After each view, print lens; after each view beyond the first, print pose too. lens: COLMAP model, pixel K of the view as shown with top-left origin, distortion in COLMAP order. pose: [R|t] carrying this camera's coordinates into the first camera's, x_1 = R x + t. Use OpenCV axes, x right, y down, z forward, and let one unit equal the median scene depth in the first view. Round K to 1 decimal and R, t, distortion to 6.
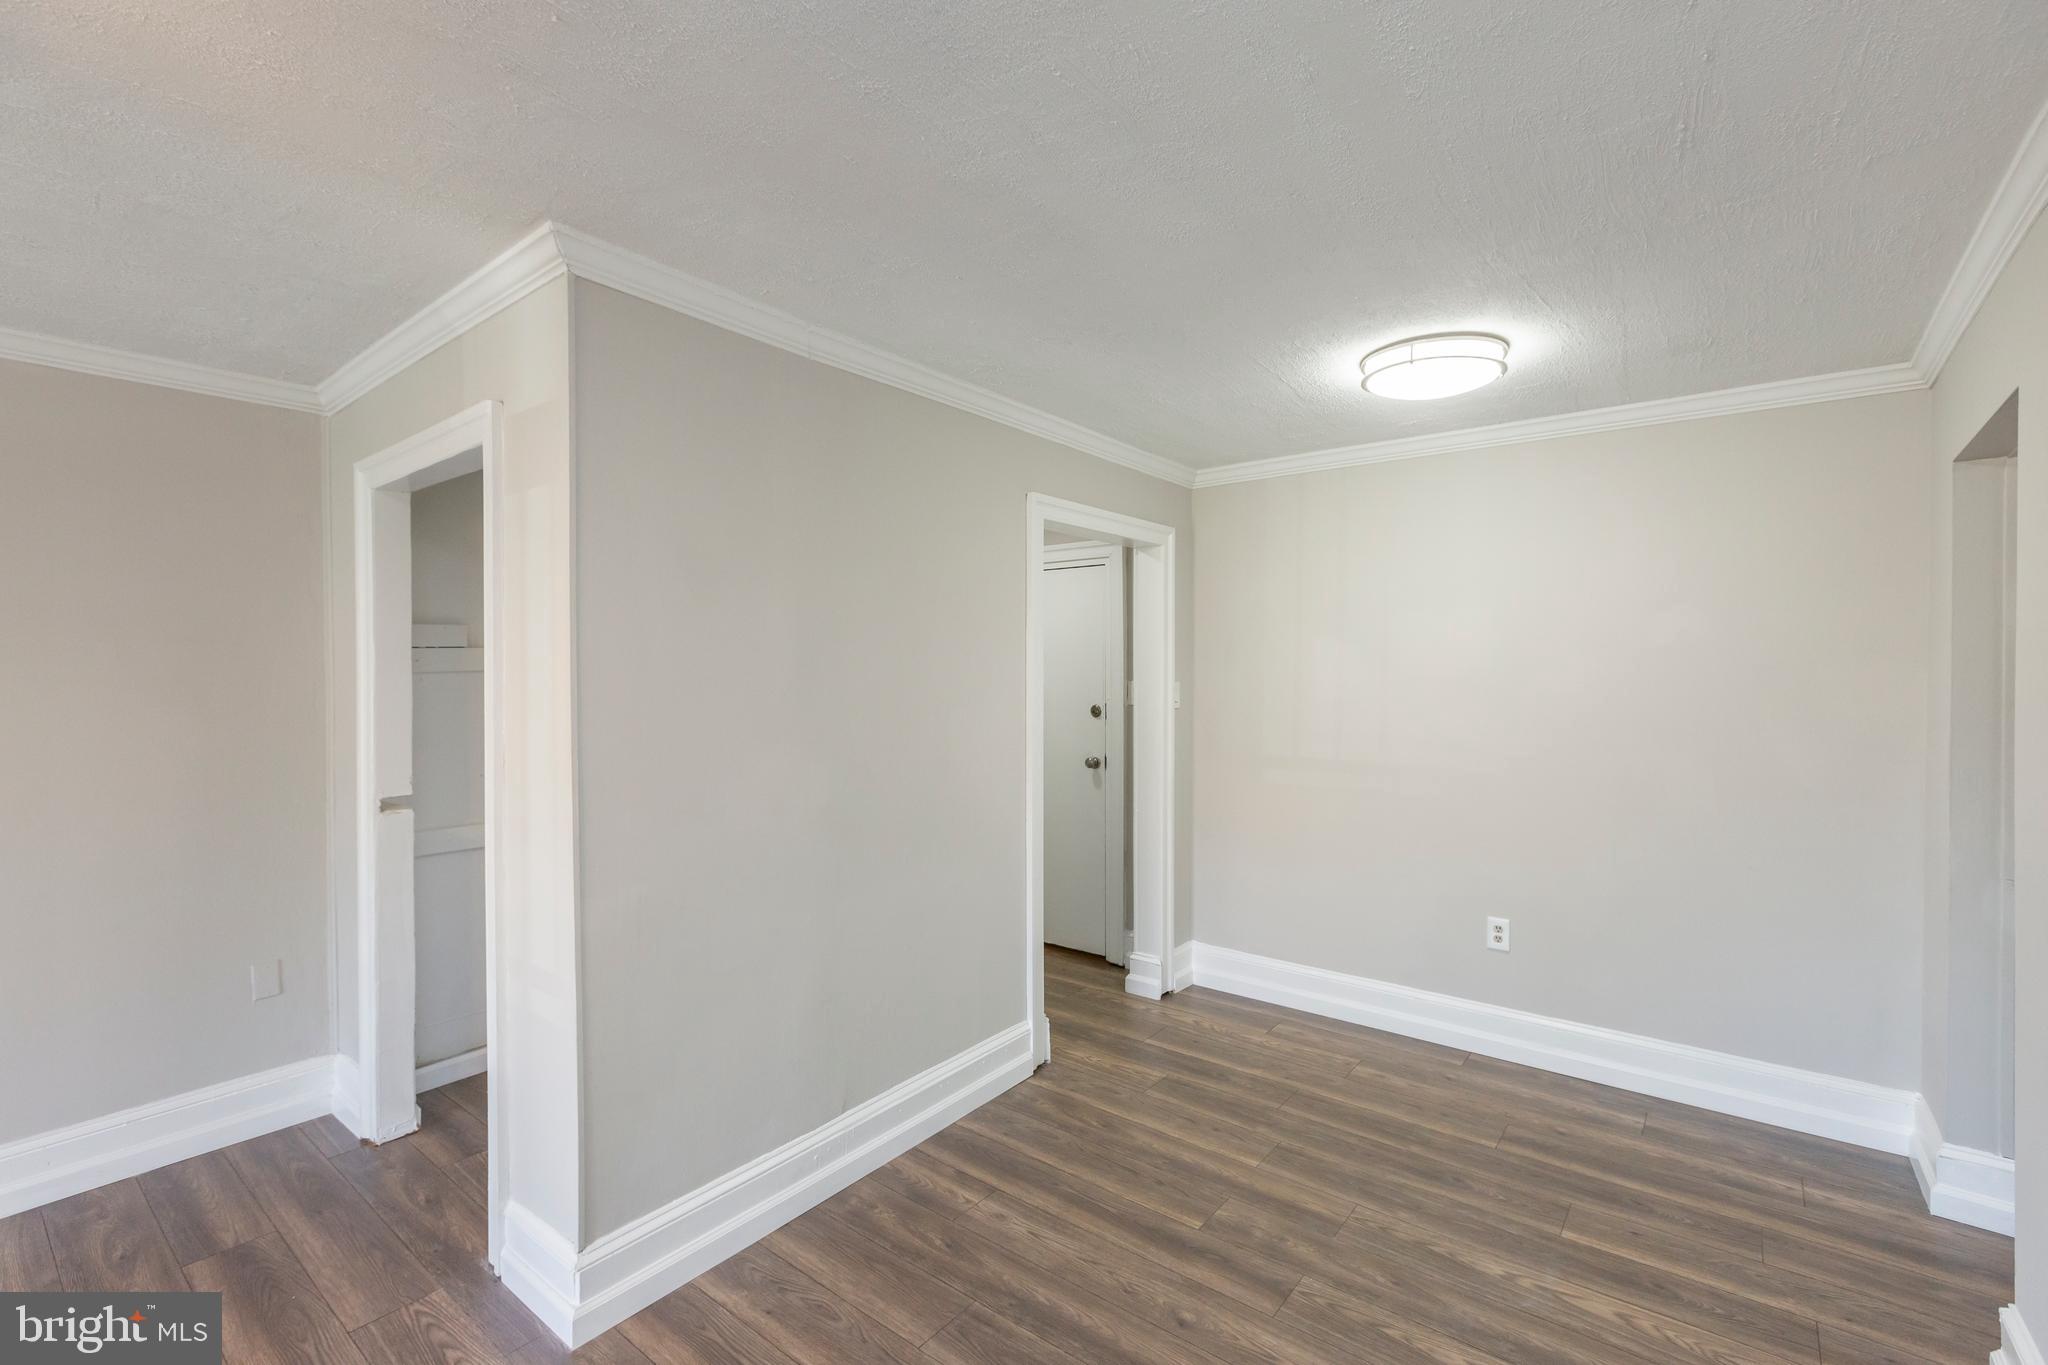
lens RADIAL K [[908.1, 0, 1024.0], [0, 908.1, 676.9], [0, 0, 1]] dist [0.000699, -0.000628]
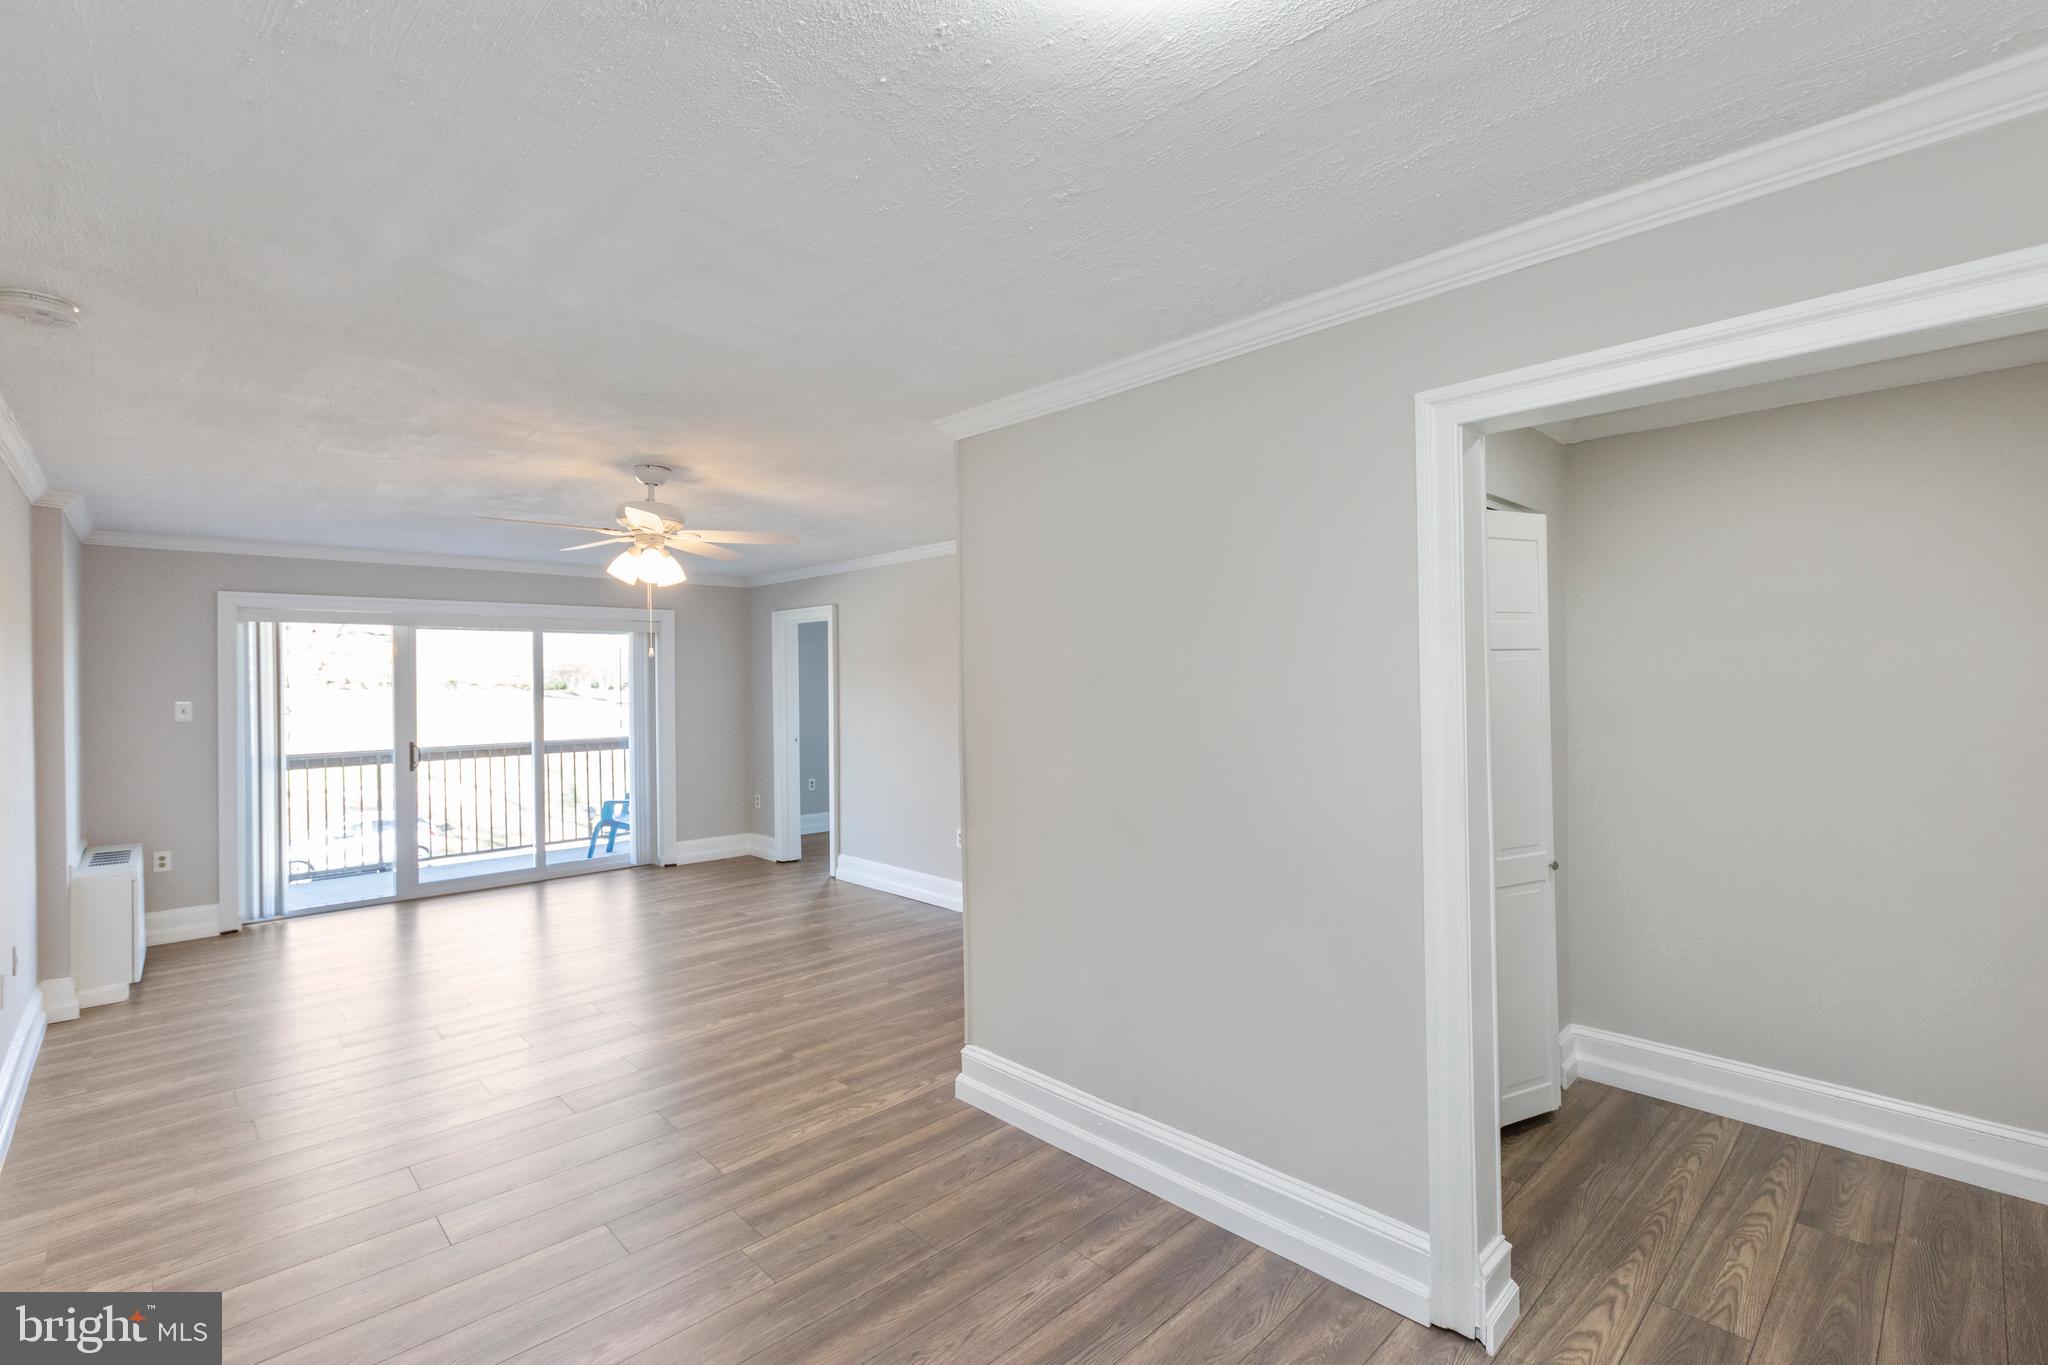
lens RADIAL K [[901.4, 0, 1019.4], [0, 901.4, 680.3], [0, 0, 1]] dist [0.000892, -0.001019]
pose [[-0.144791, -0.000803, -0.989462, 0.773543], [0.004432, 0.999989, -0.001461, -0.005704], [0.989452, -0.004597, -0.144785, 0.954183]]
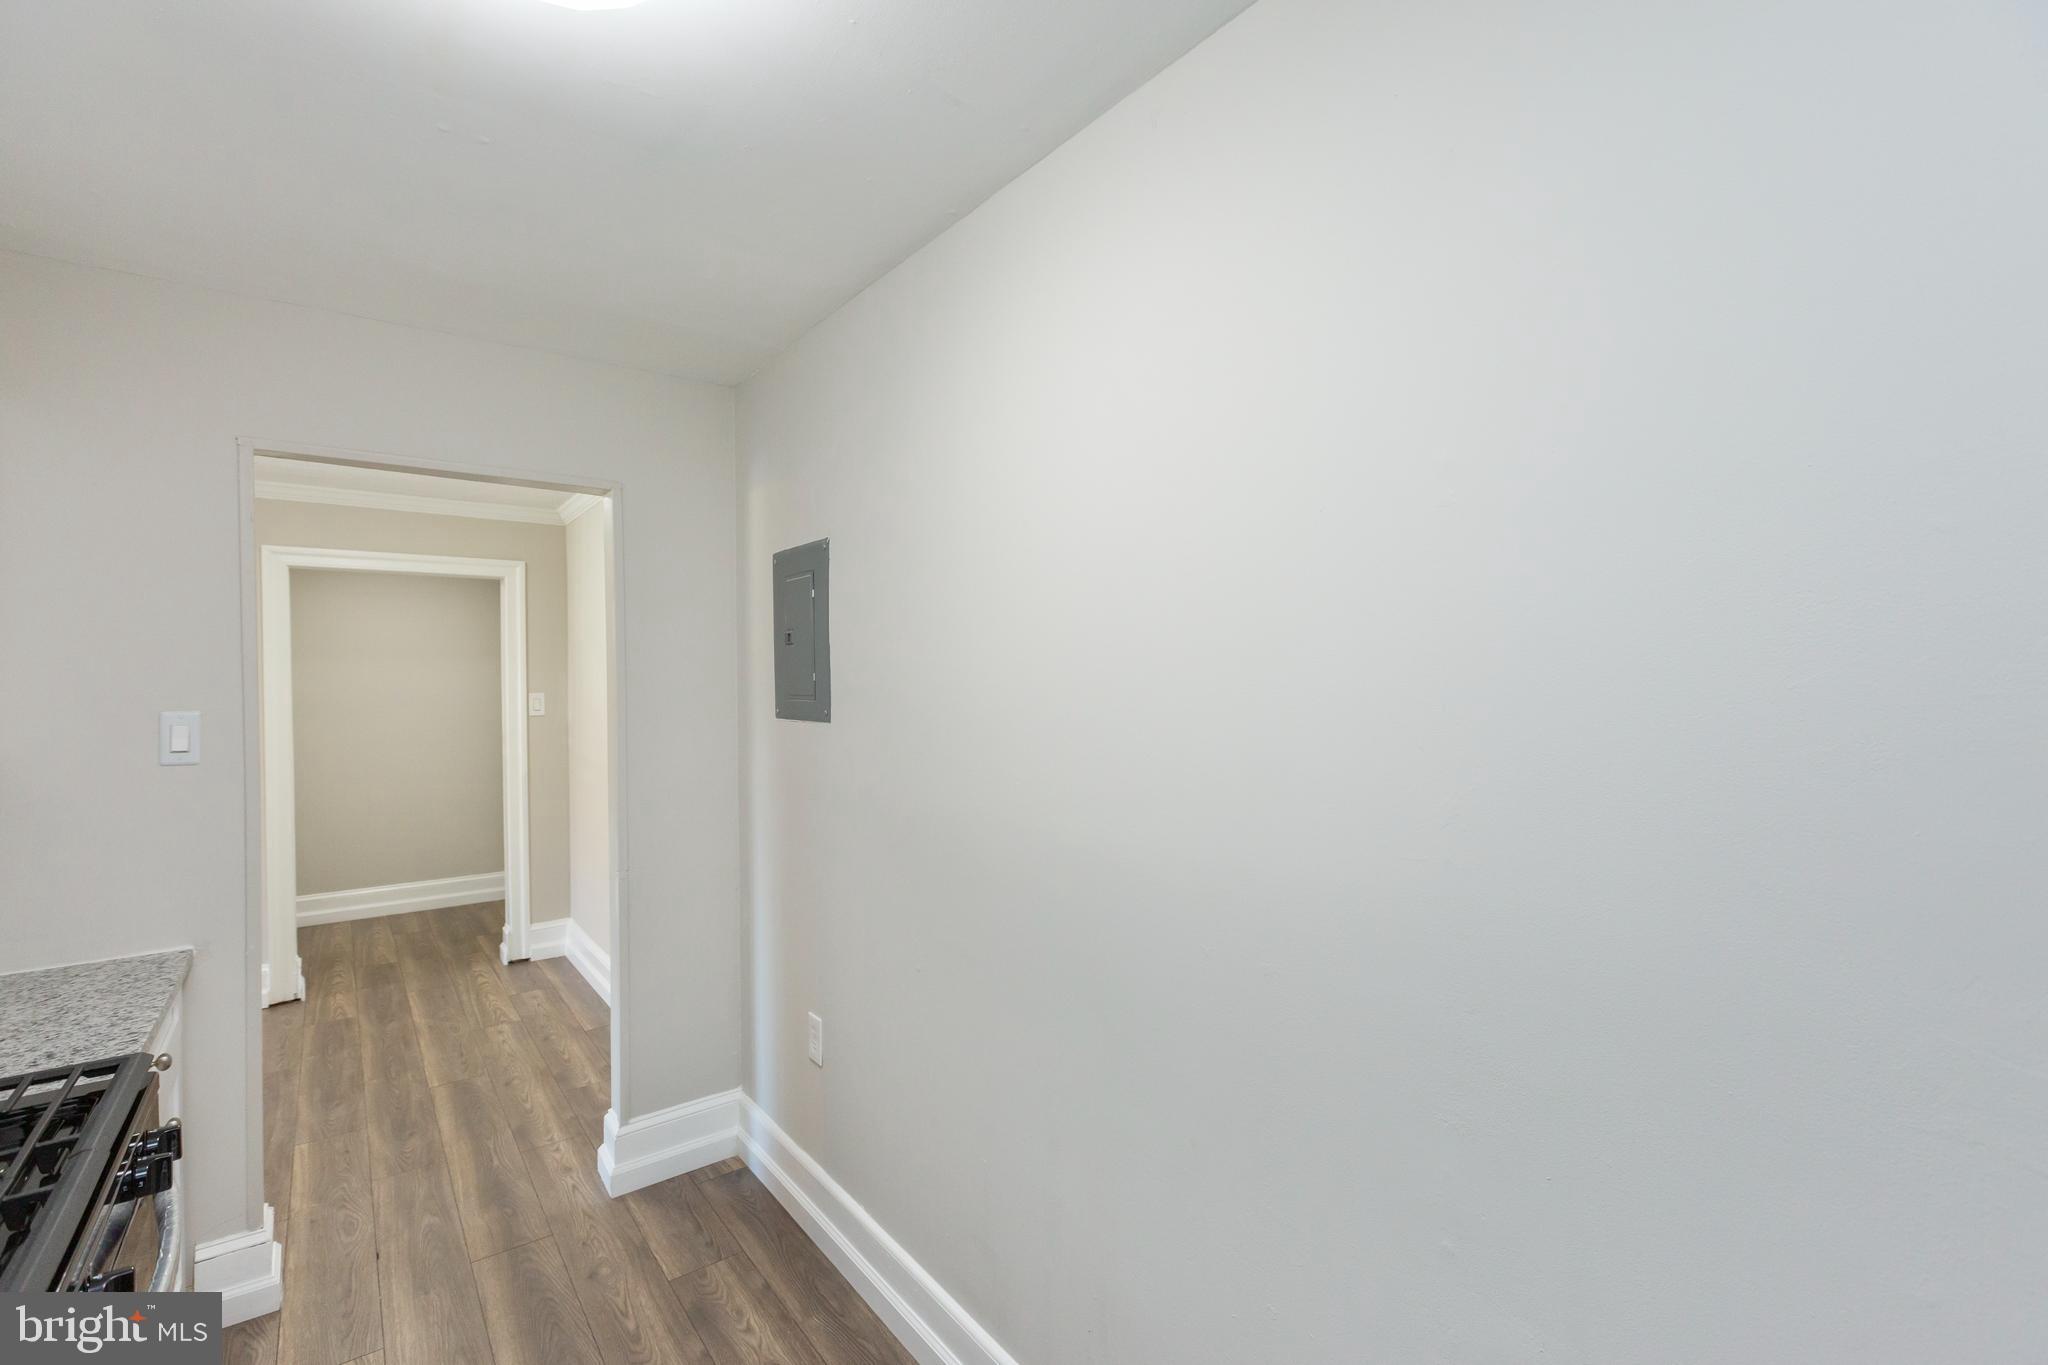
lens RADIAL K [[908.1, 0, 1024.0], [0, 908.1, 676.9], [0, 0, 1]] dist [0.000699, -0.000628]
pose [[0.969578, -0.011604, -0.244509, 1.564385], [0.010033, 0.999920, -0.007671, 0.000449], [0.244579, 0.004985, 0.969617, 0.040132]]
